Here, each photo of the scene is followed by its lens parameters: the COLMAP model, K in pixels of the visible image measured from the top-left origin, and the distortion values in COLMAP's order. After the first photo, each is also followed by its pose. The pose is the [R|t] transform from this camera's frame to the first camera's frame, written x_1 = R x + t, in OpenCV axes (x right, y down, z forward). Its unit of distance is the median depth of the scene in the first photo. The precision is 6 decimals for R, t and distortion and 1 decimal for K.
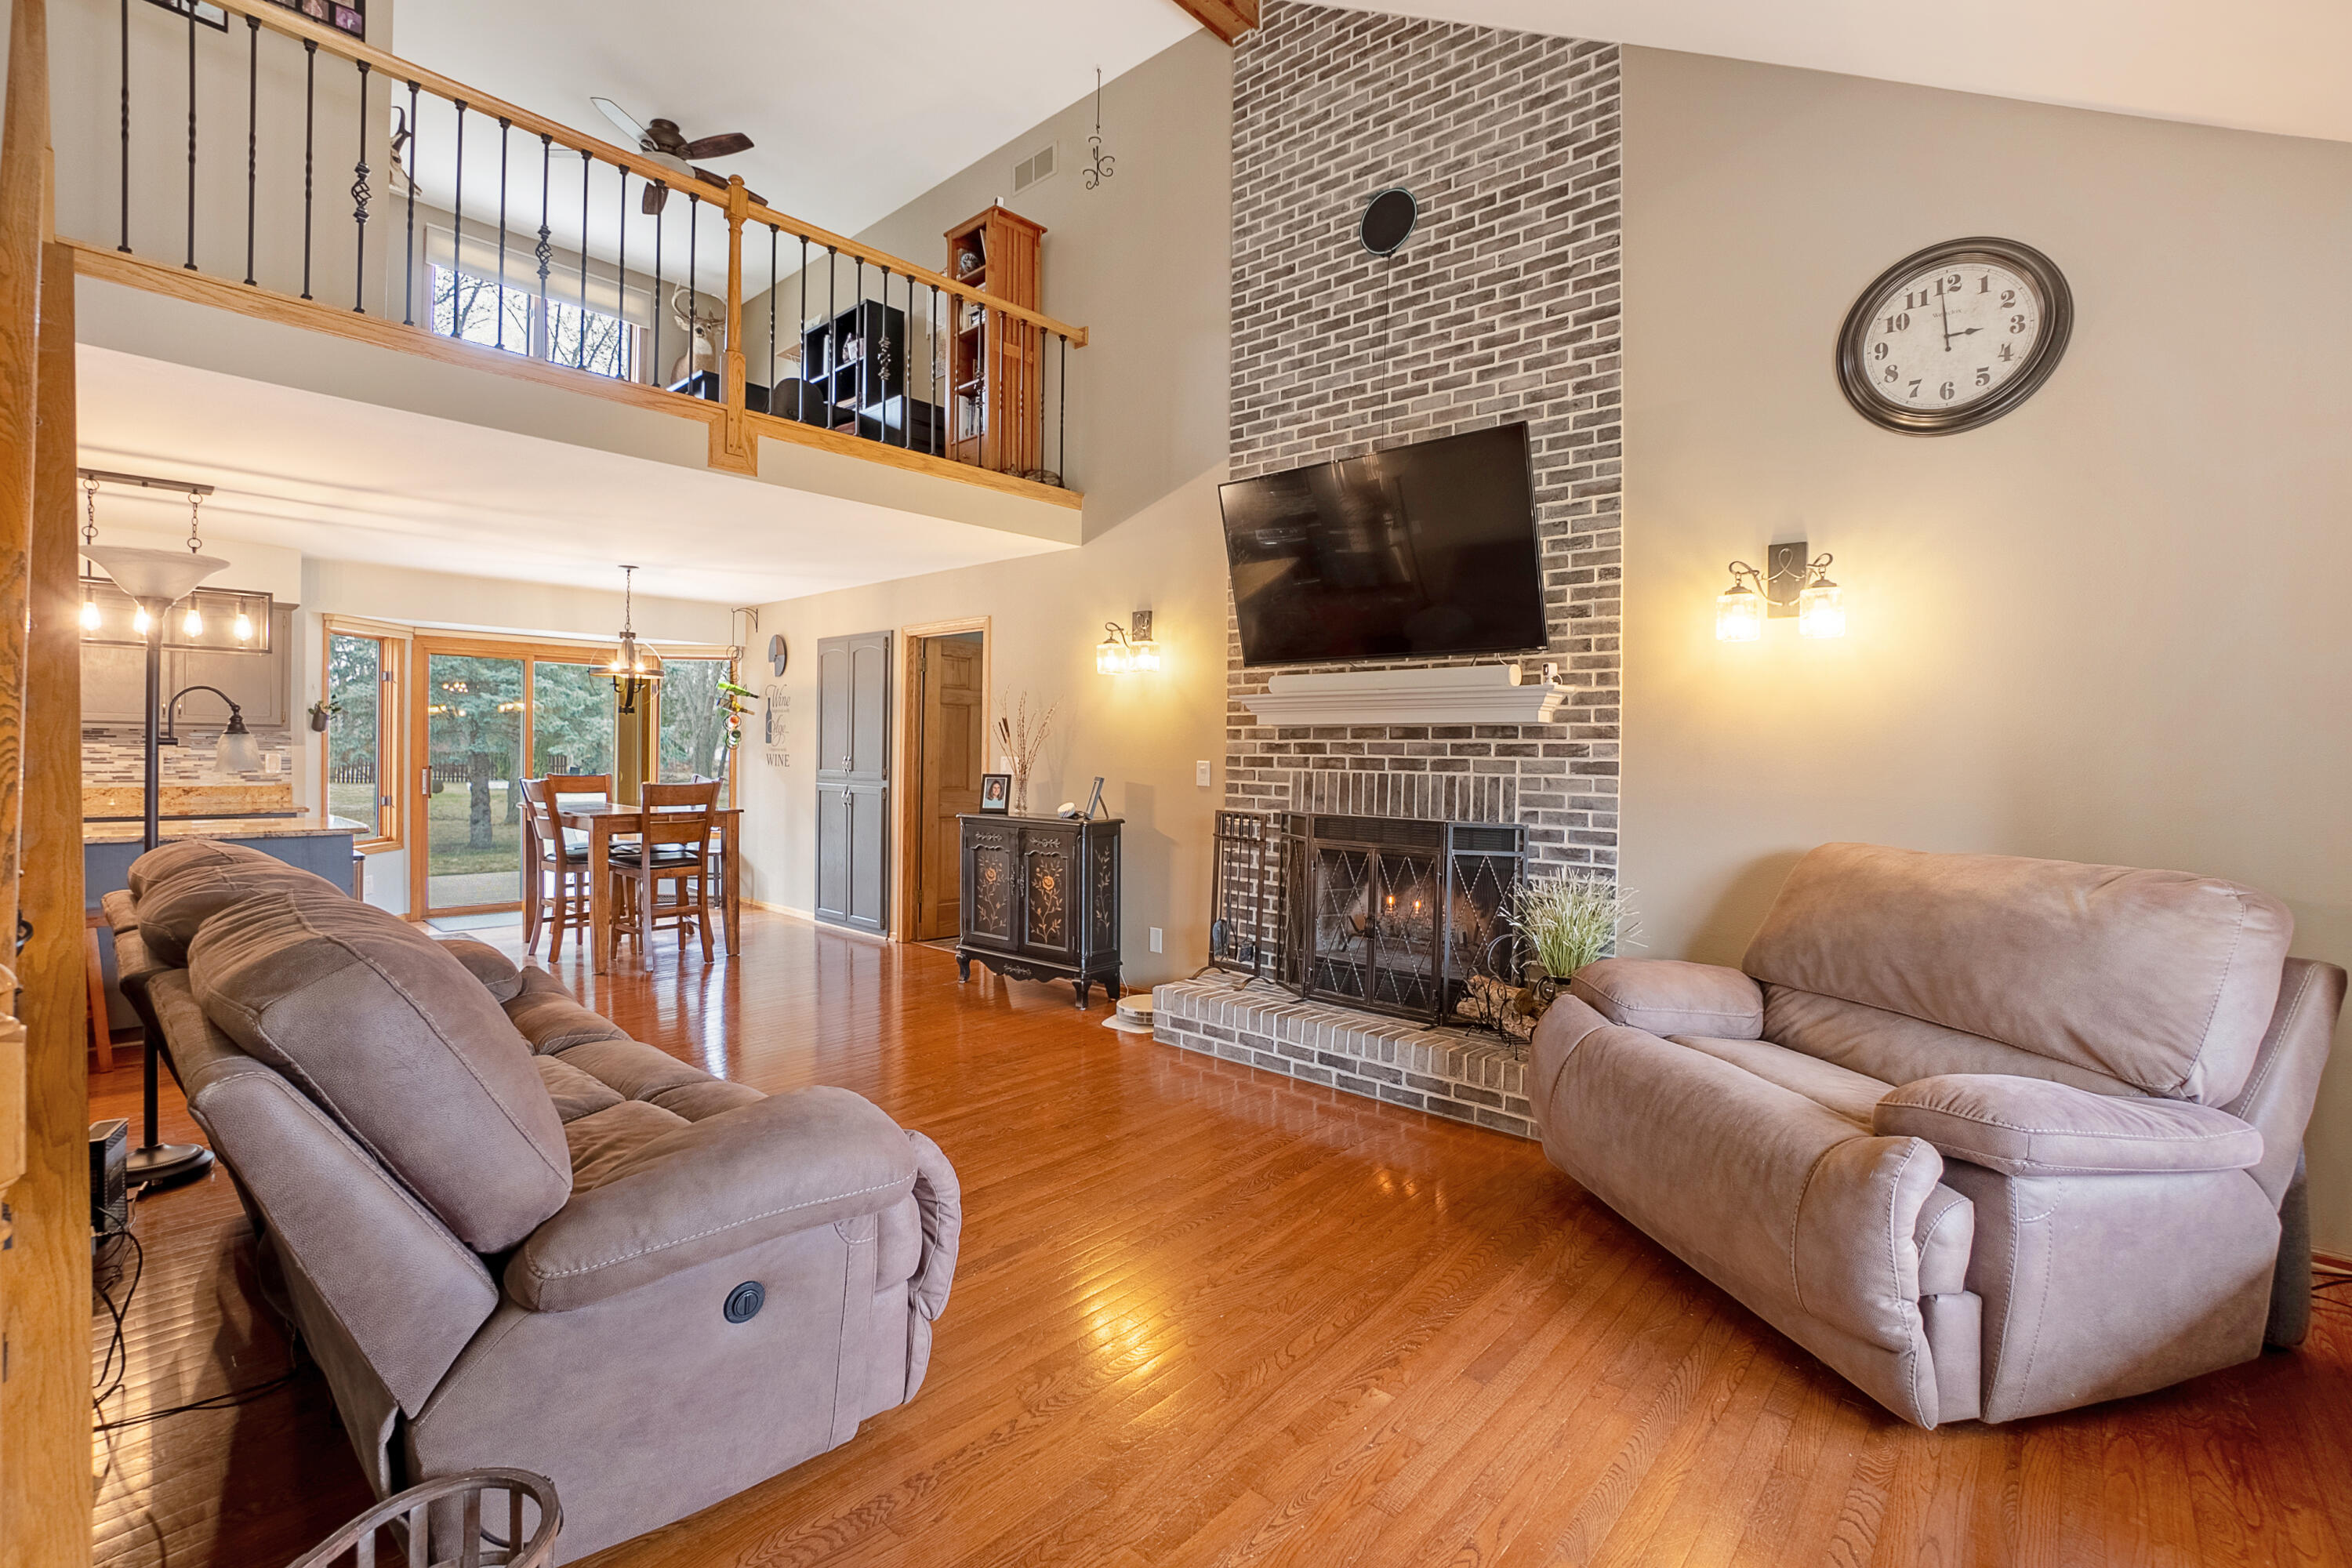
lens RADIAL K [[1065.6, 0, 1178.2], [0, 1065.6, 754.6], [0, 0, 1]] dist [-0.066214, 0.027345]
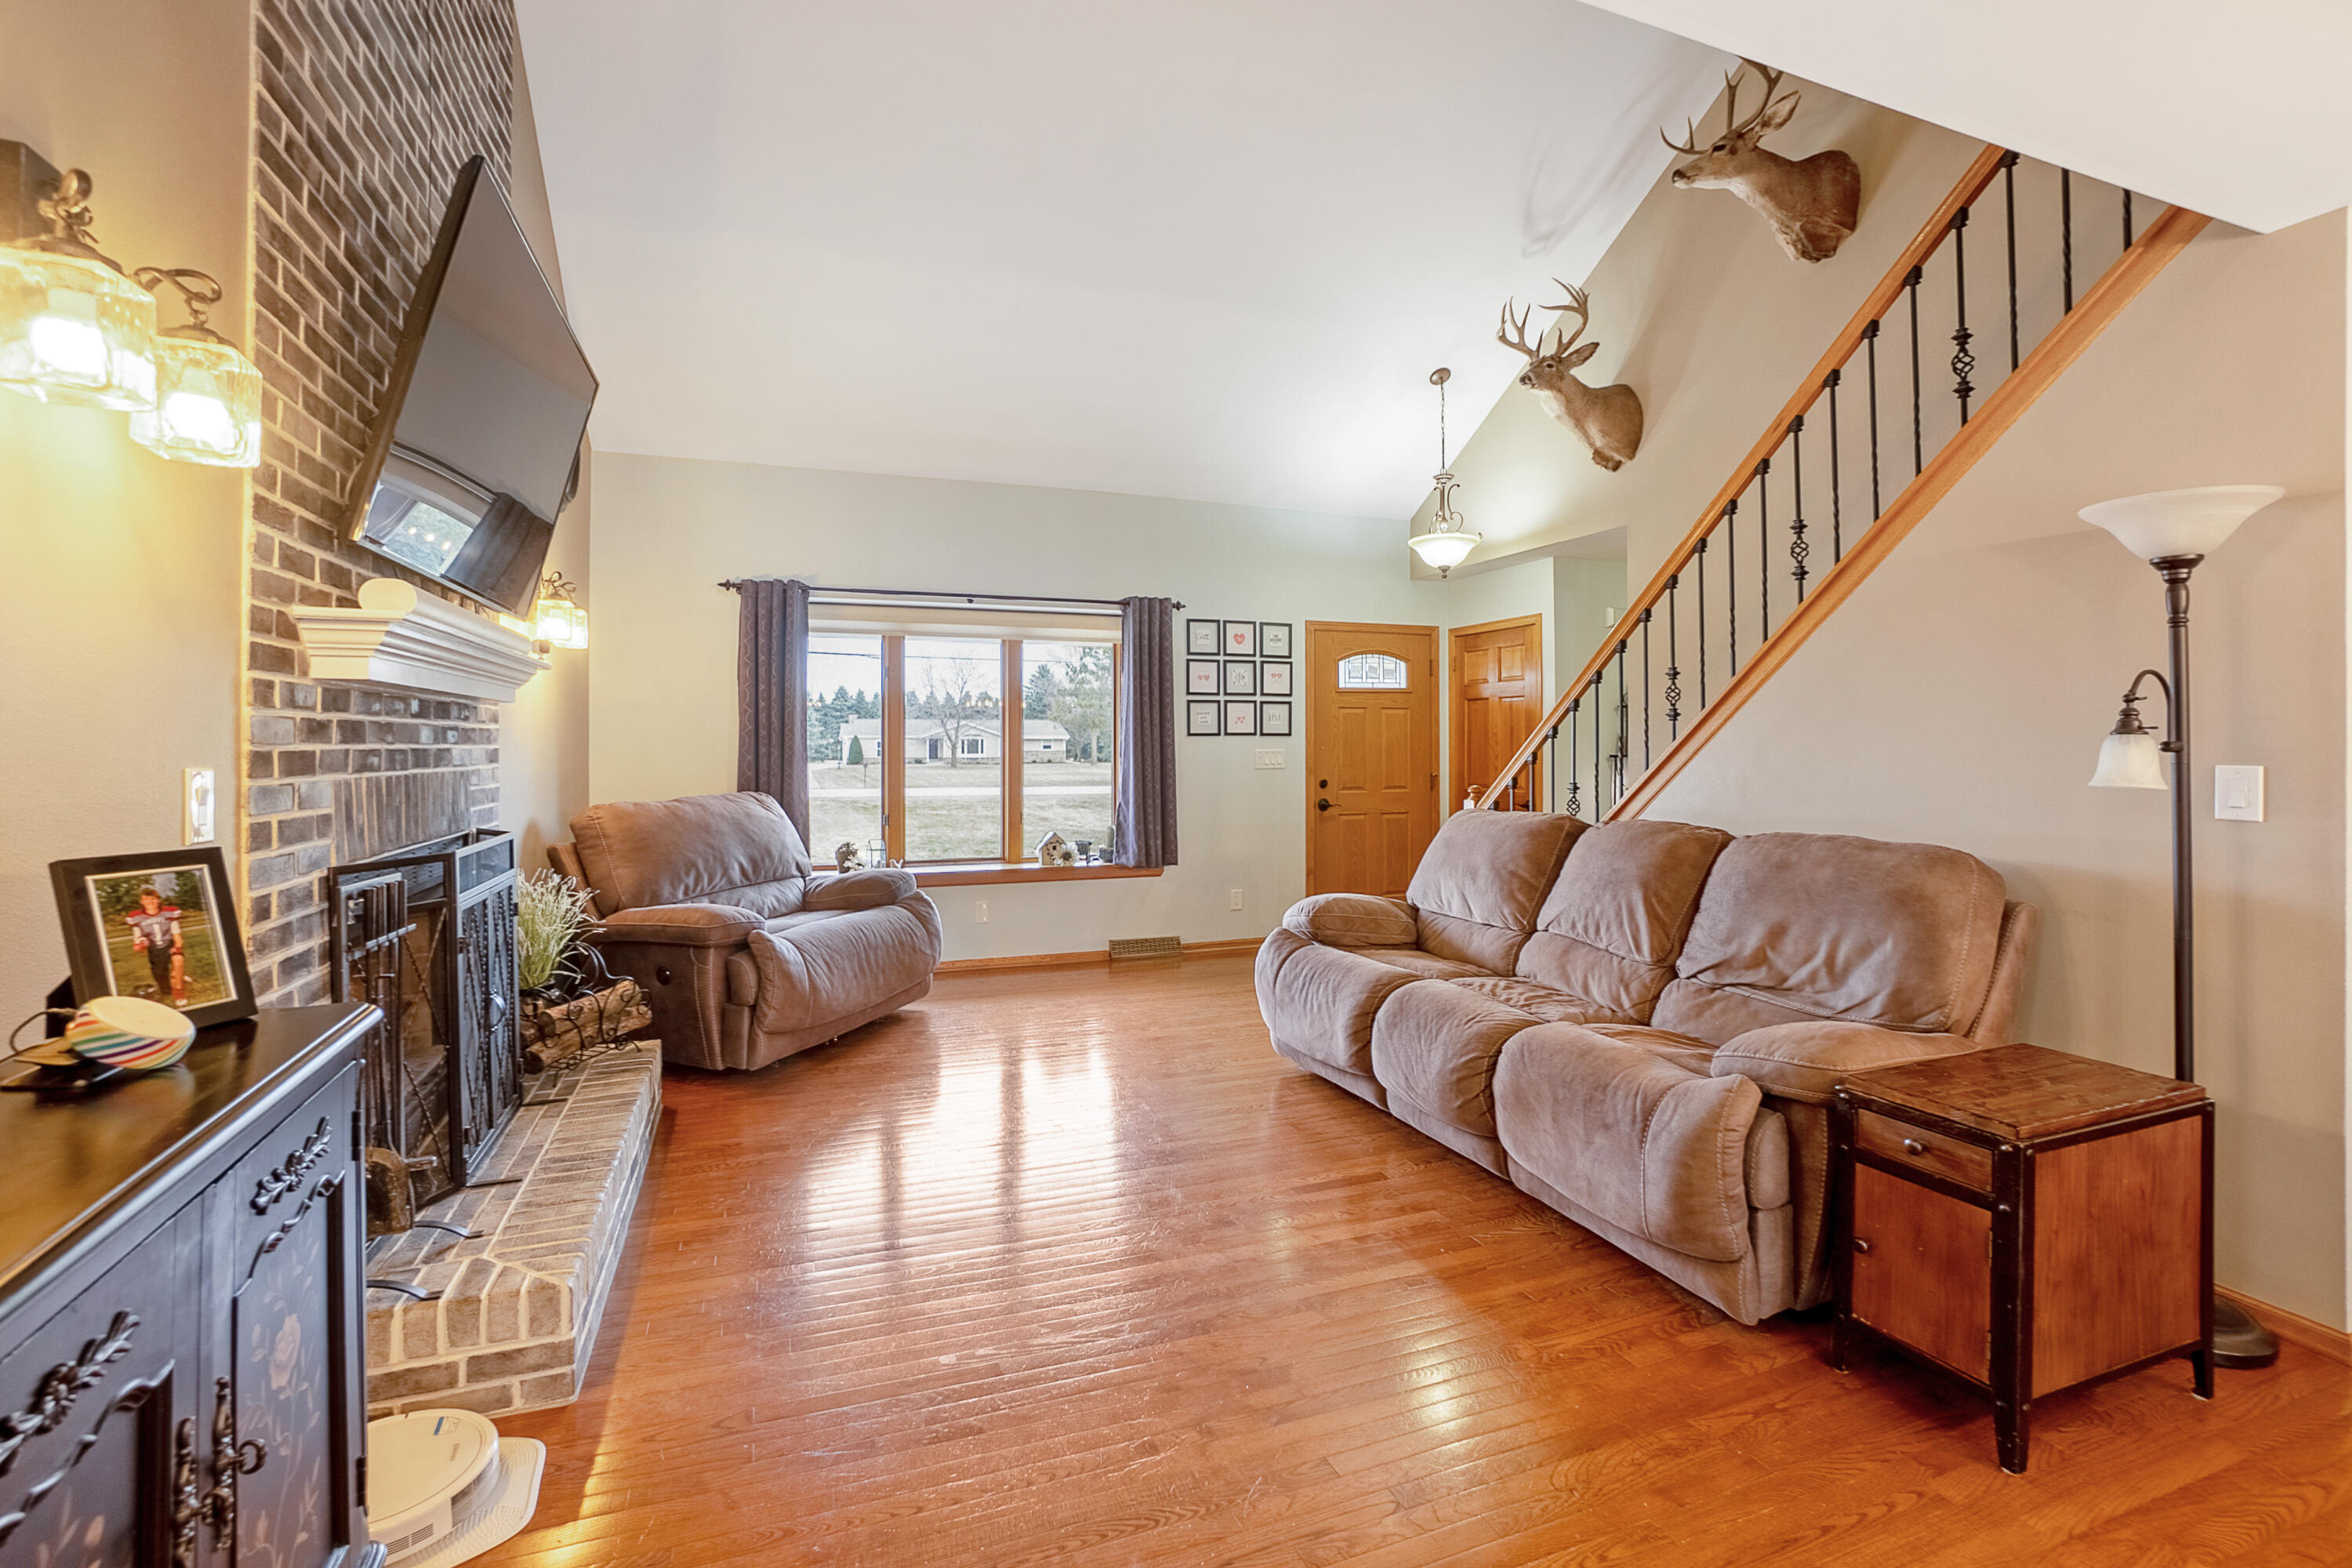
lens RADIAL K [[1049.8, 0, 1172.8], [0, 1049.8, 748.1], [0, 0, 1]] dist [-0.066593, 0.024398]
pose [[-0.890162, -0.013880, 0.455434, -0.449583], [-0.010005, 0.999890, 0.010918, -0.007725], [-0.455535, 0.005162, -0.890203, 1.316208]]
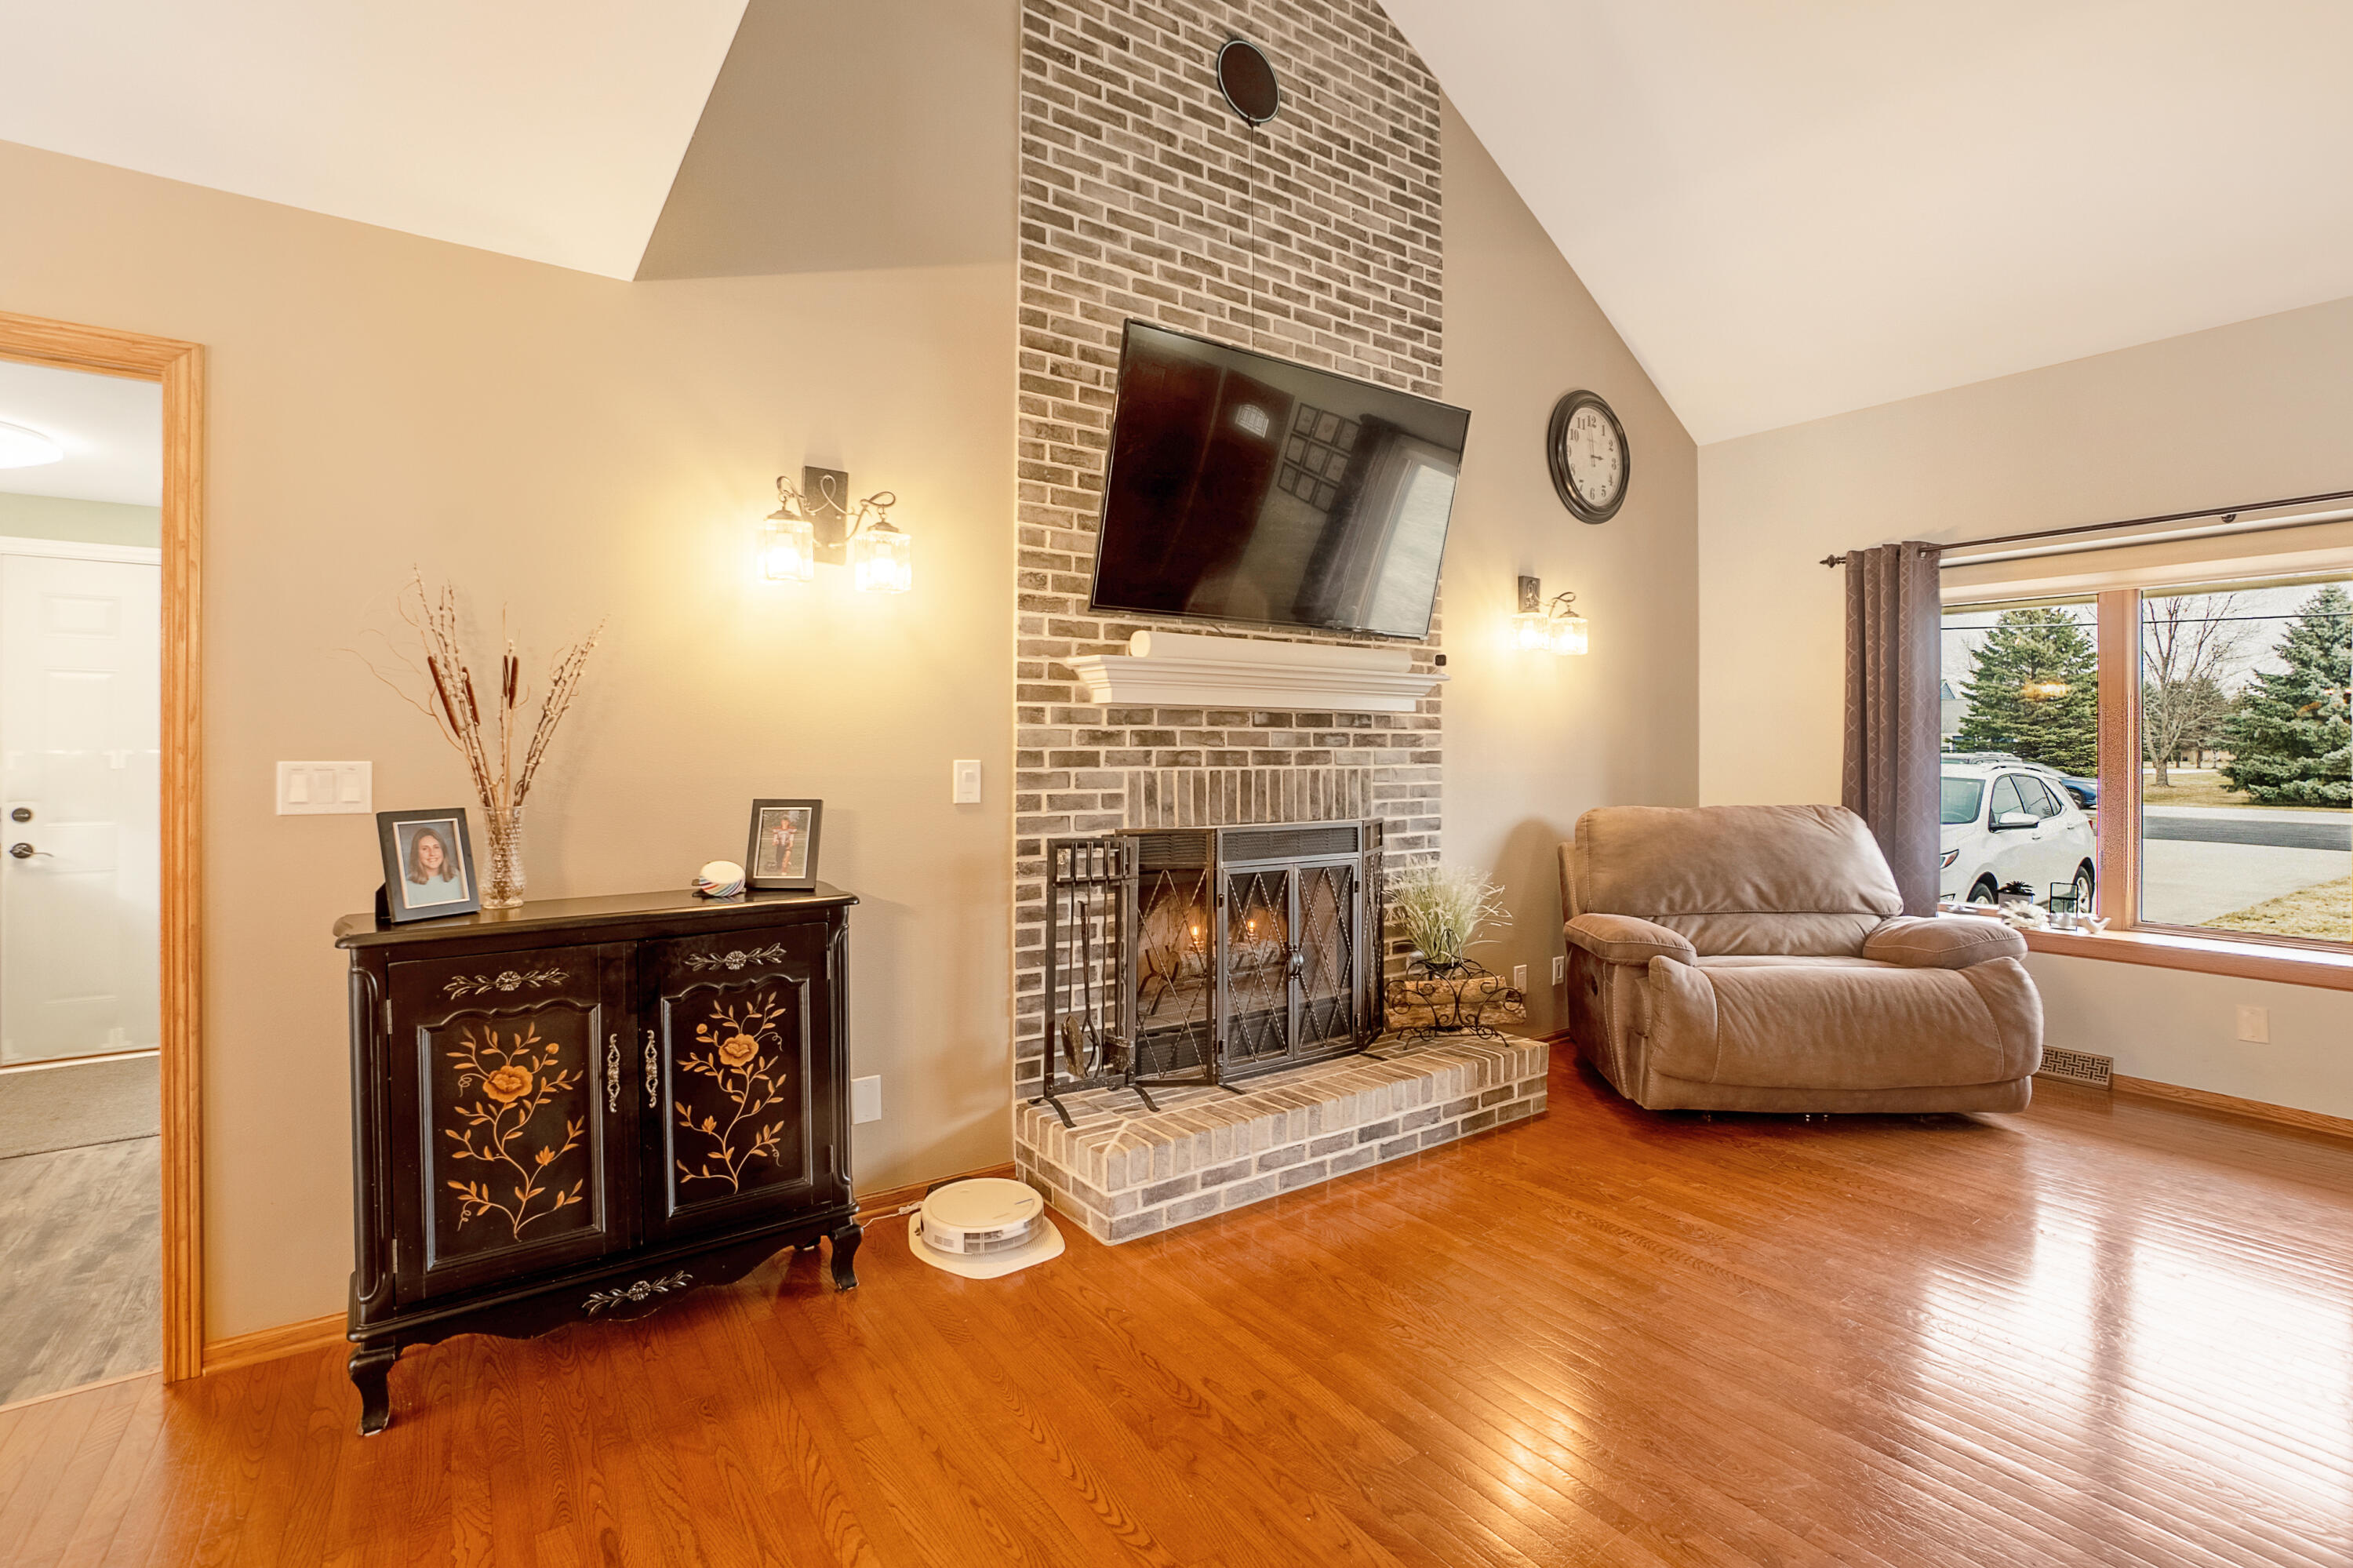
lens RADIAL K [[1050.3, 0, 1173.3], [0, 1050.3, 748.1], [0, 0, 1]] dist [-0.066593, 0.024398]
pose [[0.233746, -0.012501, 0.972217, -0.583062], [0.002554, 0.999922, 0.012243, -0.008221], [-0.972294, -0.000379, 0.233760, 0.872771]]
